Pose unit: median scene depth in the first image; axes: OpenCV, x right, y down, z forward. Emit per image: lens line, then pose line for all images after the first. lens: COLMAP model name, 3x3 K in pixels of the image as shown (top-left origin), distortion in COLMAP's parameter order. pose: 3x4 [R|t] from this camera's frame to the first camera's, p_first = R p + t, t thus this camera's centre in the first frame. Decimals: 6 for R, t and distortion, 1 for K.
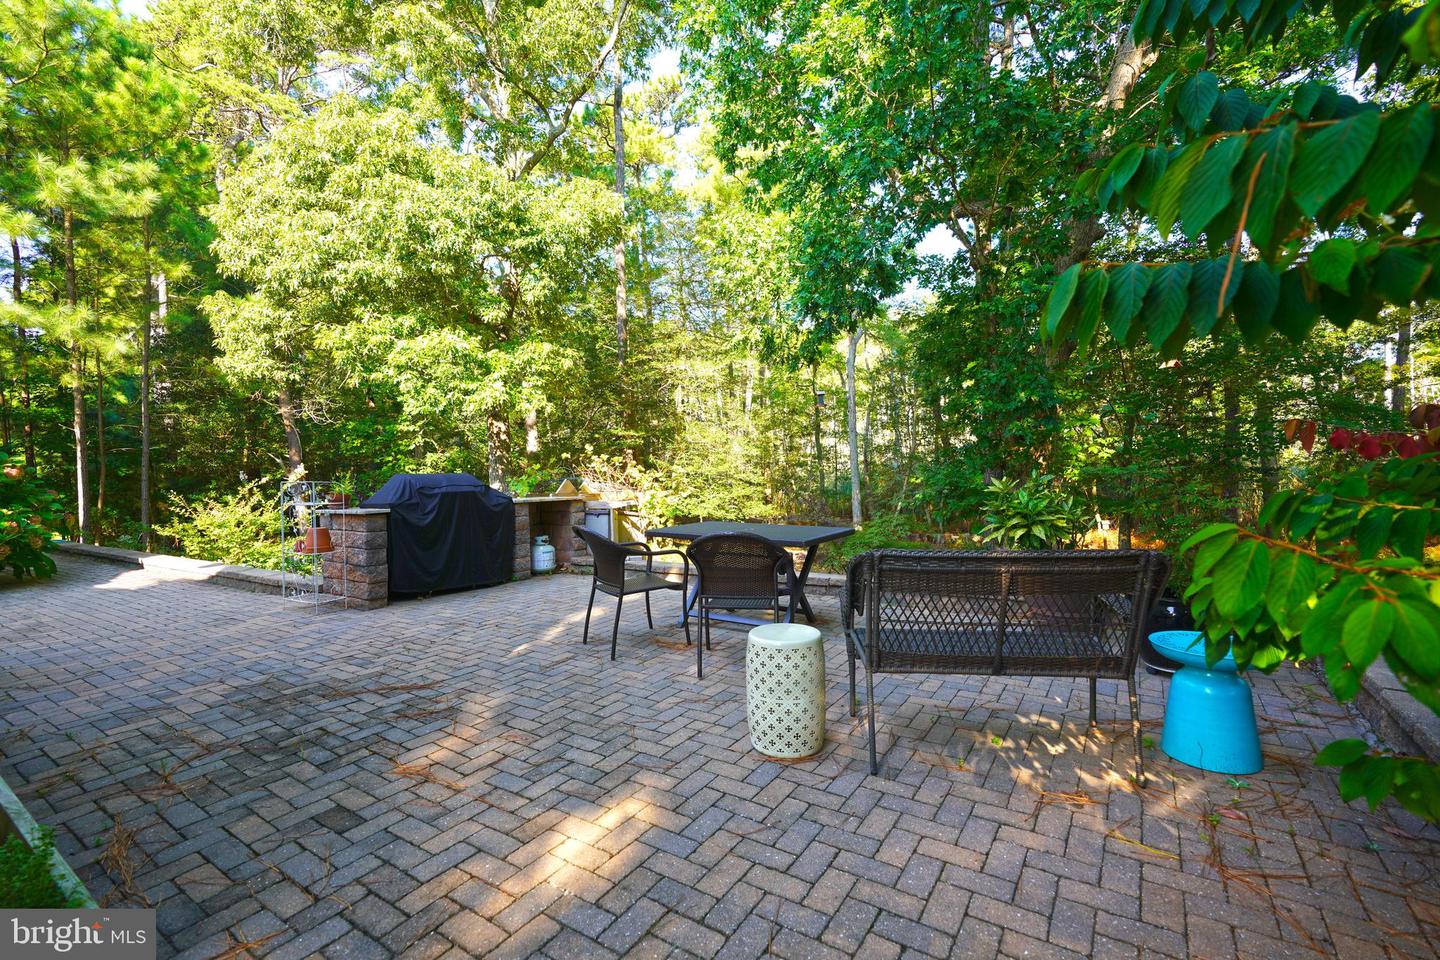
lens RADIAL K [[648.3, 0, 720.0], [0, 648.3, 480.0], [0, 0, 1]] dist [-0.016809, 0.008367]
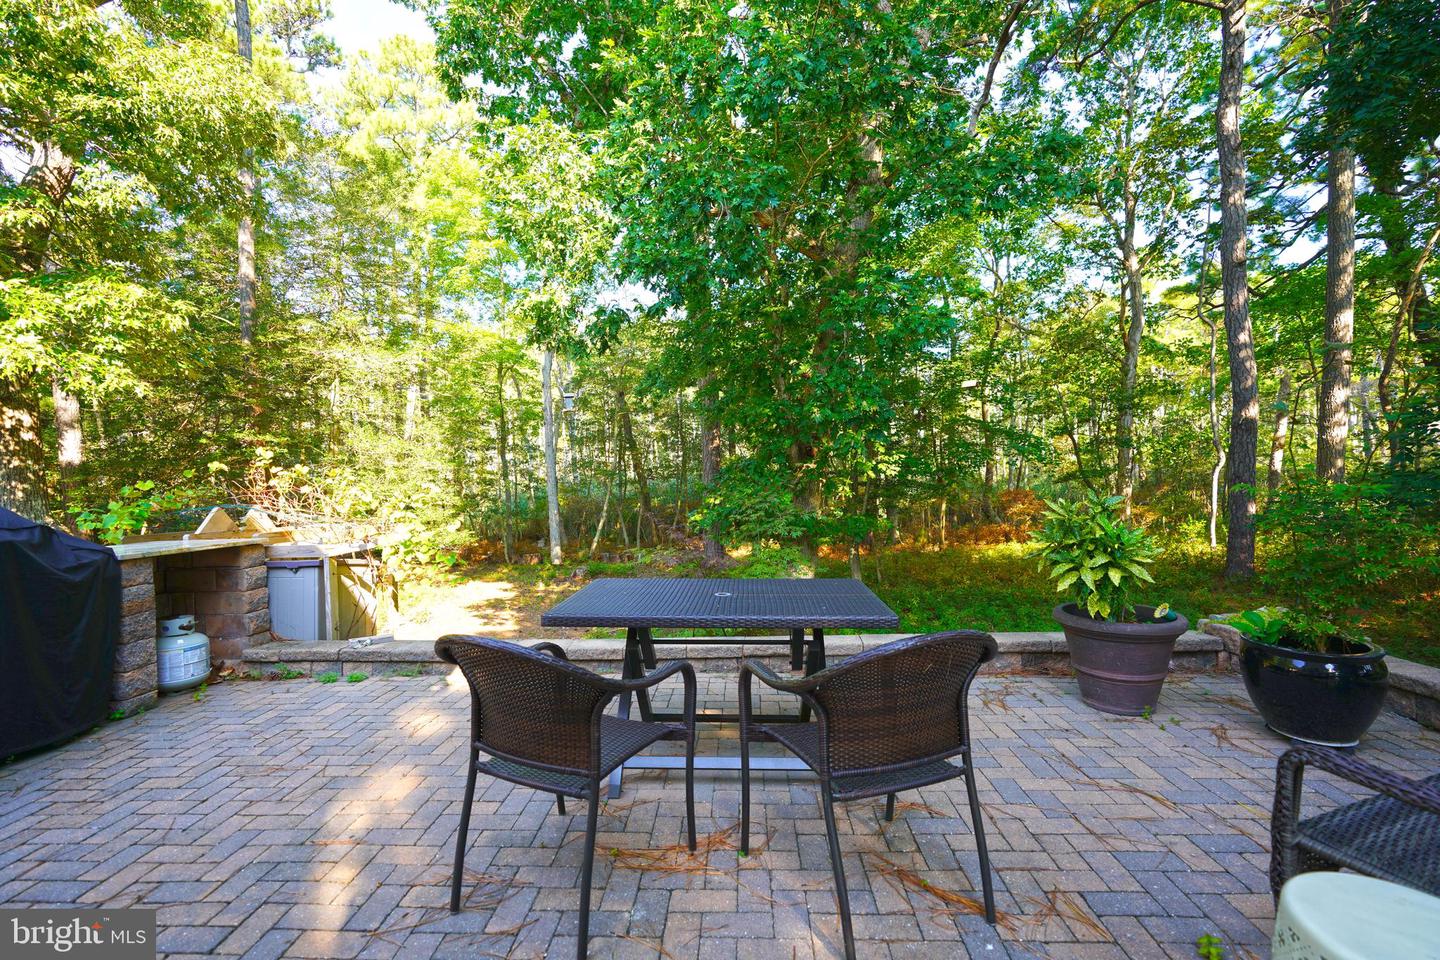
lens RADIAL K [[648.3, 0, 720.0], [0, 648.3, 480.0], [0, 0, 1]] dist [-0.016809, 0.008367]
pose [[0.862103, 0.001866, 0.506729, -0.099433], [0.012183, 0.999628, -0.024408, -0.004499], [-0.506586, 0.027216, 0.861760, 0.199696]]
